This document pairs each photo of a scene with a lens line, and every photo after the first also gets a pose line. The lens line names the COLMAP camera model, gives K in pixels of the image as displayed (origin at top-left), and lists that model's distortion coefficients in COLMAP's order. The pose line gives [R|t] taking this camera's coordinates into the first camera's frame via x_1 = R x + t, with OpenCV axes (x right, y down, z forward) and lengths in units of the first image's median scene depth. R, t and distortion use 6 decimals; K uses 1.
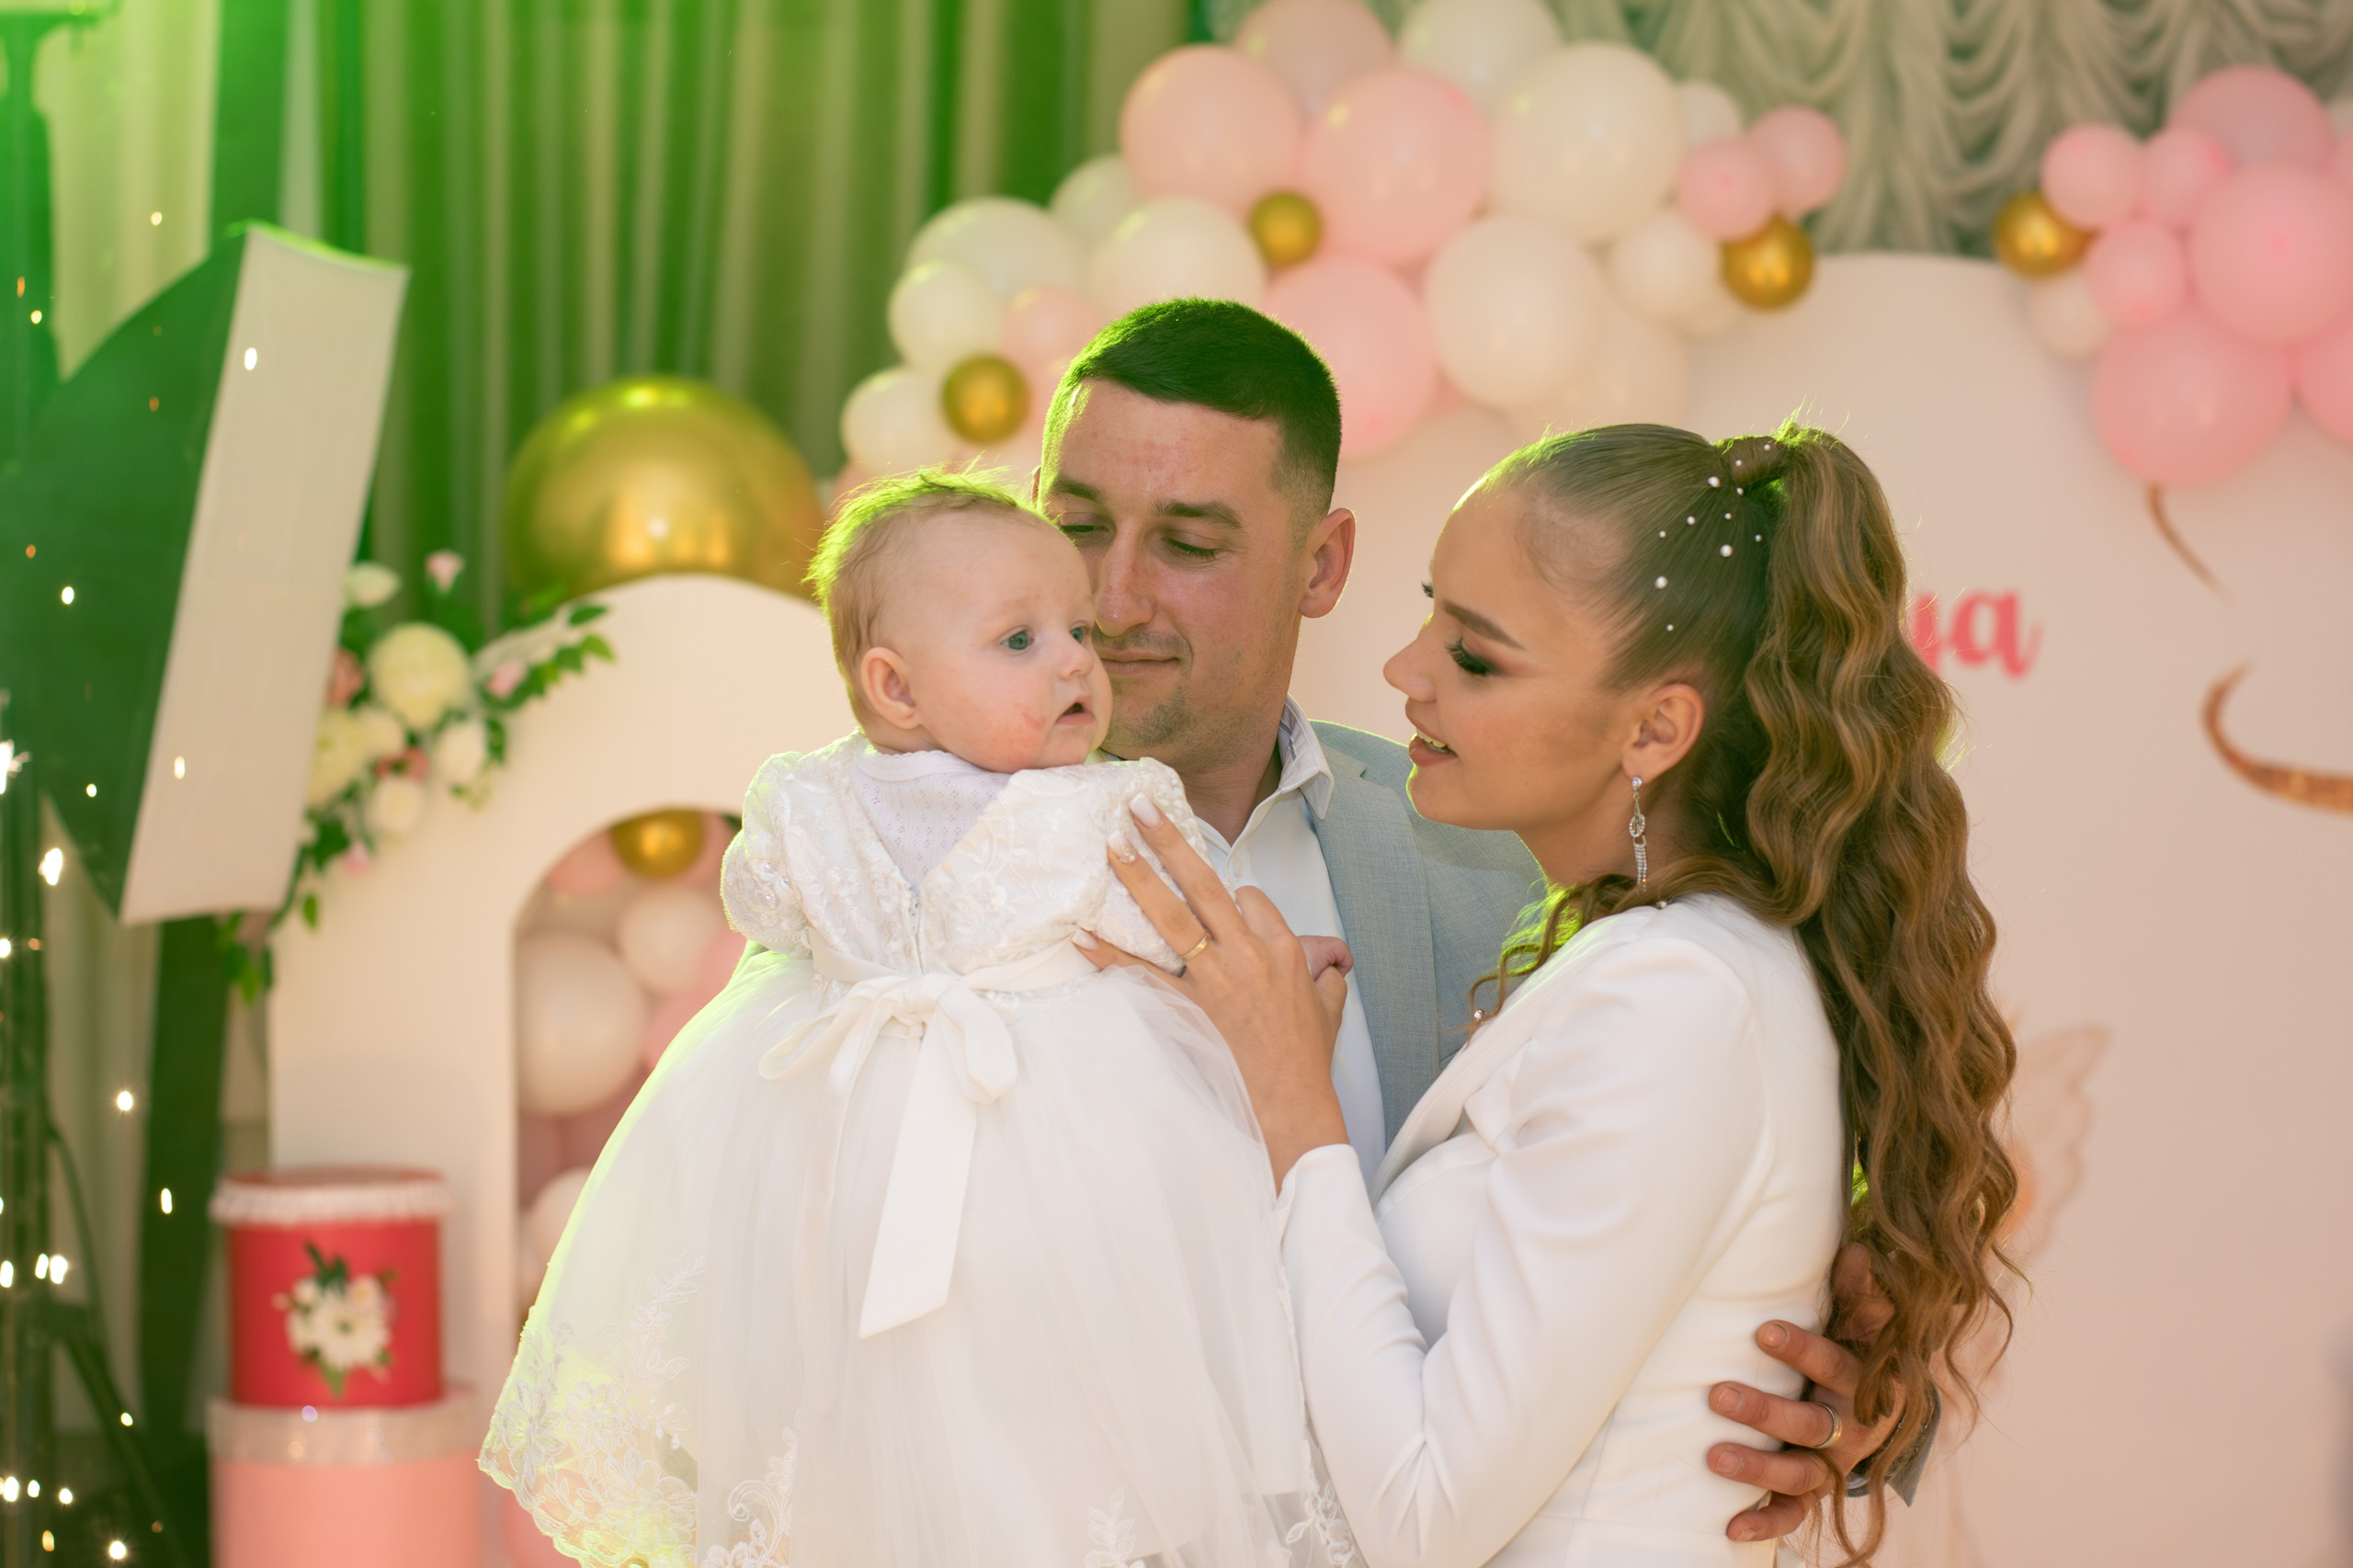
lens RADIAL K [[5303.0, 0, 1156.9], [0, 5303.0, 777.0], [0, 0, 1]] dist [-0.203511, 0.000000]
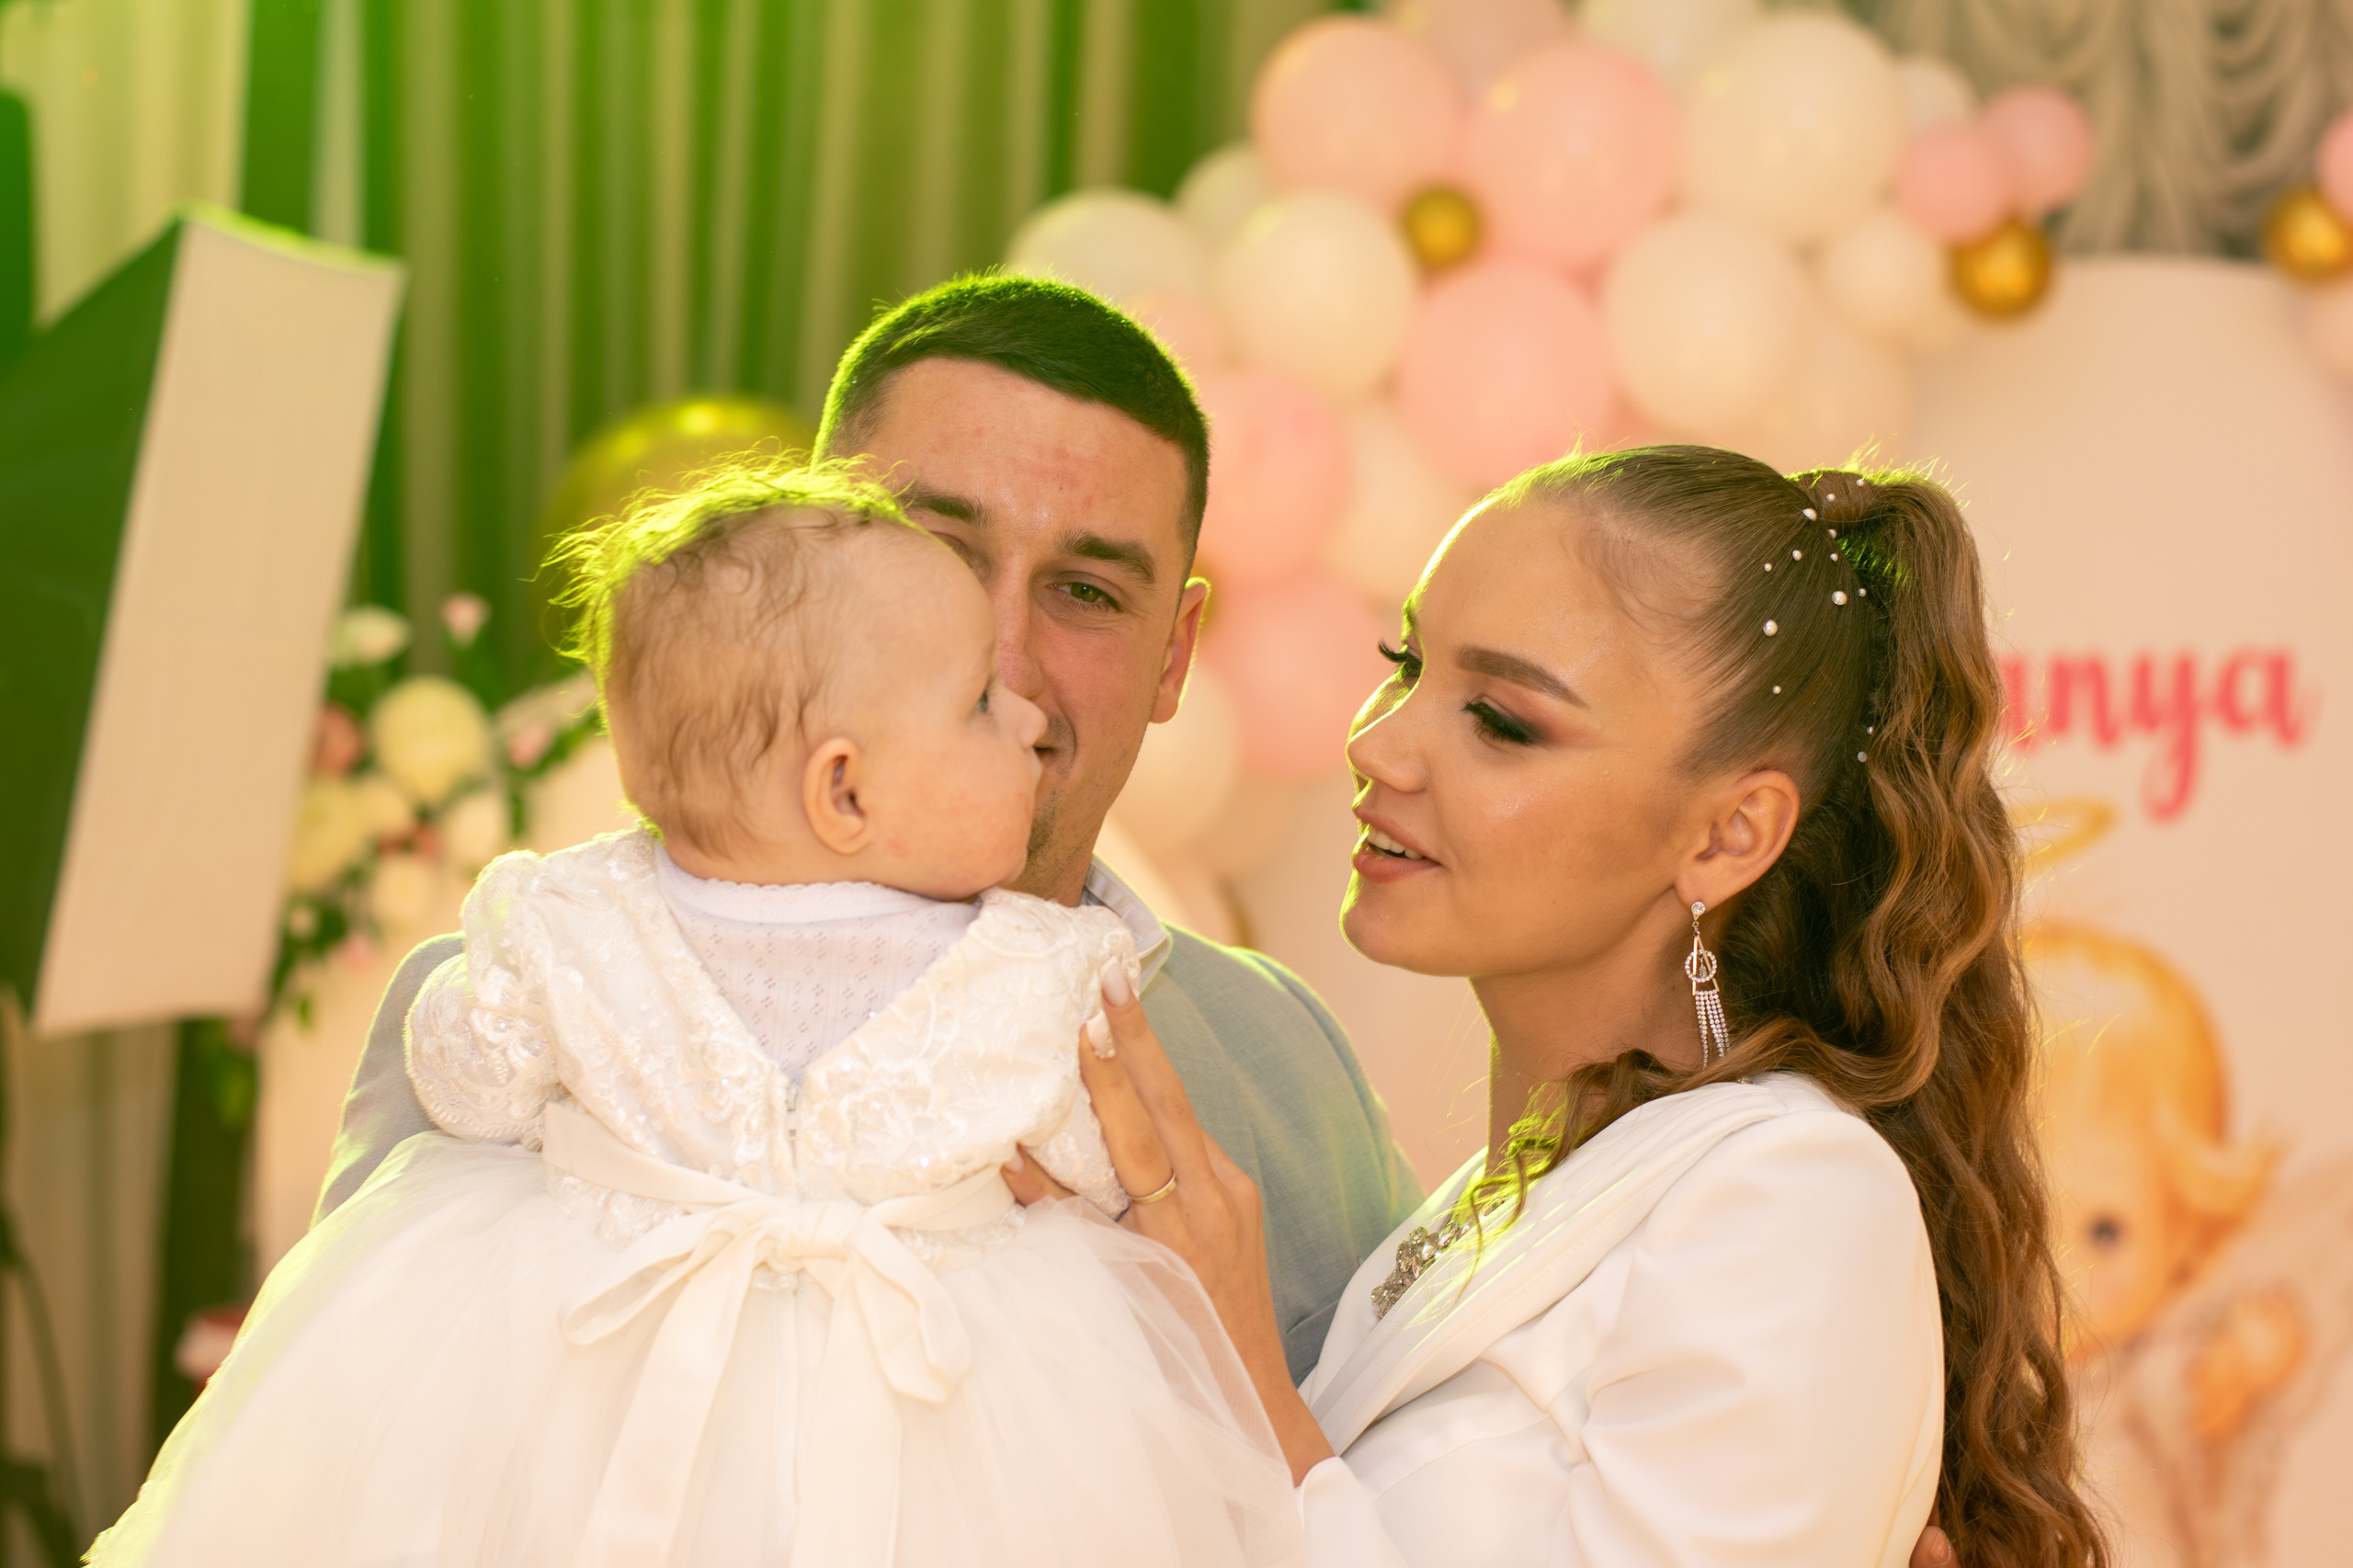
lens RADIAL K [[5303.0, 0, 1190.3], [0, 5303.0, 783.5], [0, 0, 1]] dist [-0.203511, 0.000000]
pose [[0.998860, 0.003414, -0.047611, 0.024662], [-0.003937, 0.999933, -0.010886, -0.003040], [0.047570, 0.011061, 0.998807, 0.134643]]
